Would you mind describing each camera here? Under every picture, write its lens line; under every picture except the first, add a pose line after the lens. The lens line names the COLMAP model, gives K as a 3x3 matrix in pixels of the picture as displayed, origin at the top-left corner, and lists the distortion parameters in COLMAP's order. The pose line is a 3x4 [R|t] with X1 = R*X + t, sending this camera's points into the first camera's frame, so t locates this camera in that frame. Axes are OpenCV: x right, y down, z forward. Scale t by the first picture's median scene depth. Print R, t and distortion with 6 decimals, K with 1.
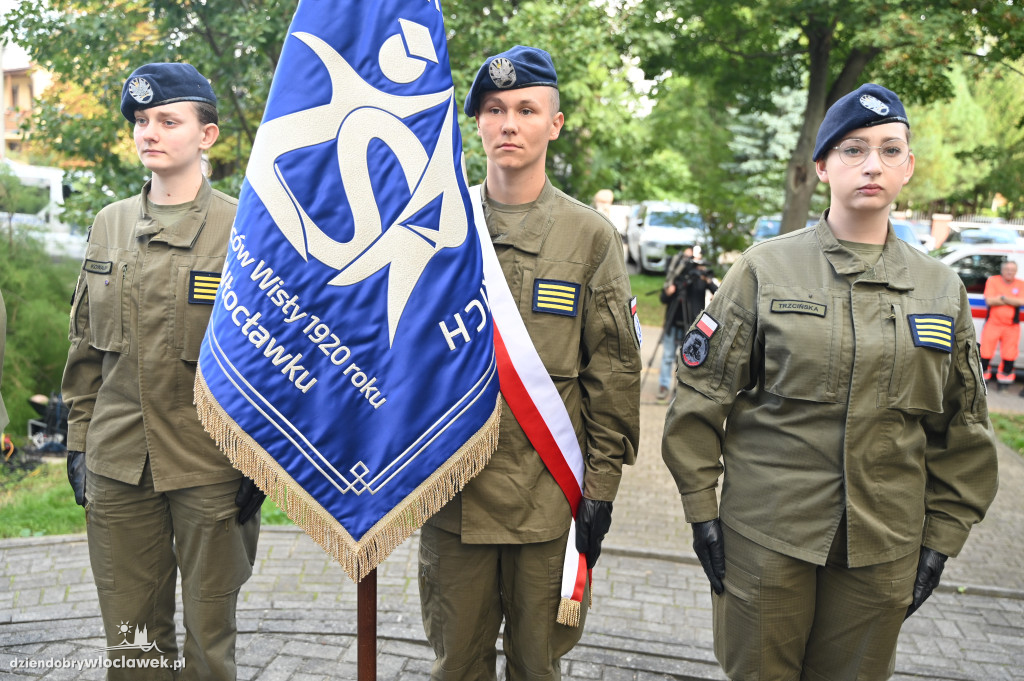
lens RADIAL K [[933.6, 0, 512.6], [0, 933.6, 350.2], [0, 0, 1]] dist [0.002041, 0.081232]
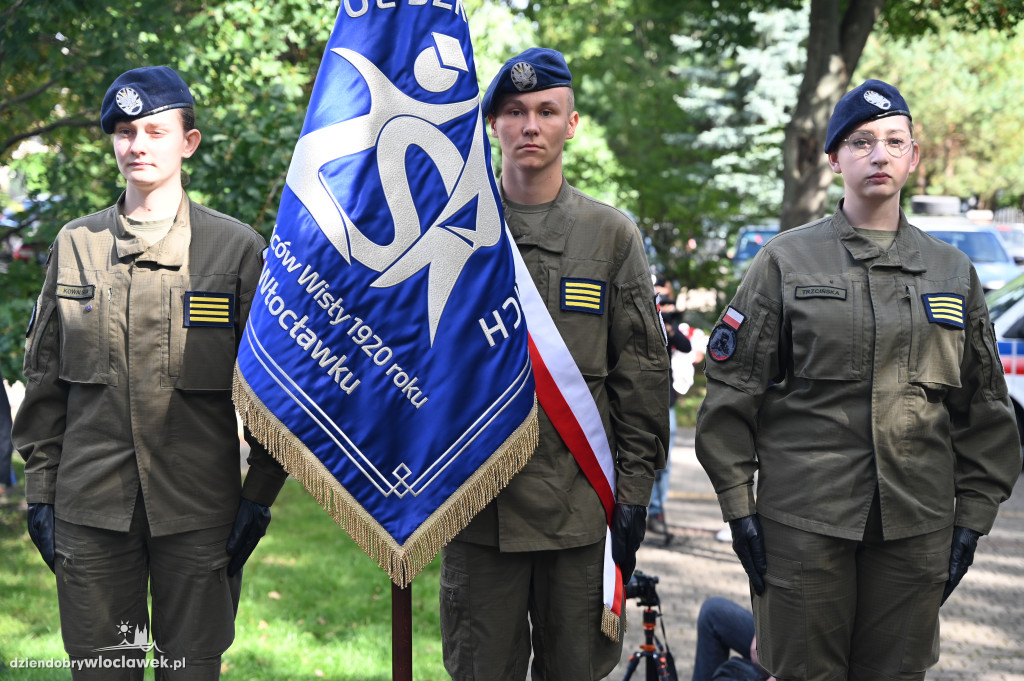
lens RADIAL K [[1692.0, 0, 492.2], [0, 1692.0, 342.2], [0, 0, 1]] dist [0.002831, -0.172254]
pose [[0.994954, -0.040791, 0.091662, -0.229771], [0.048583, 0.995243, -0.084444, 0.148755], [-0.087782, 0.088471, 0.992203, -0.819530]]
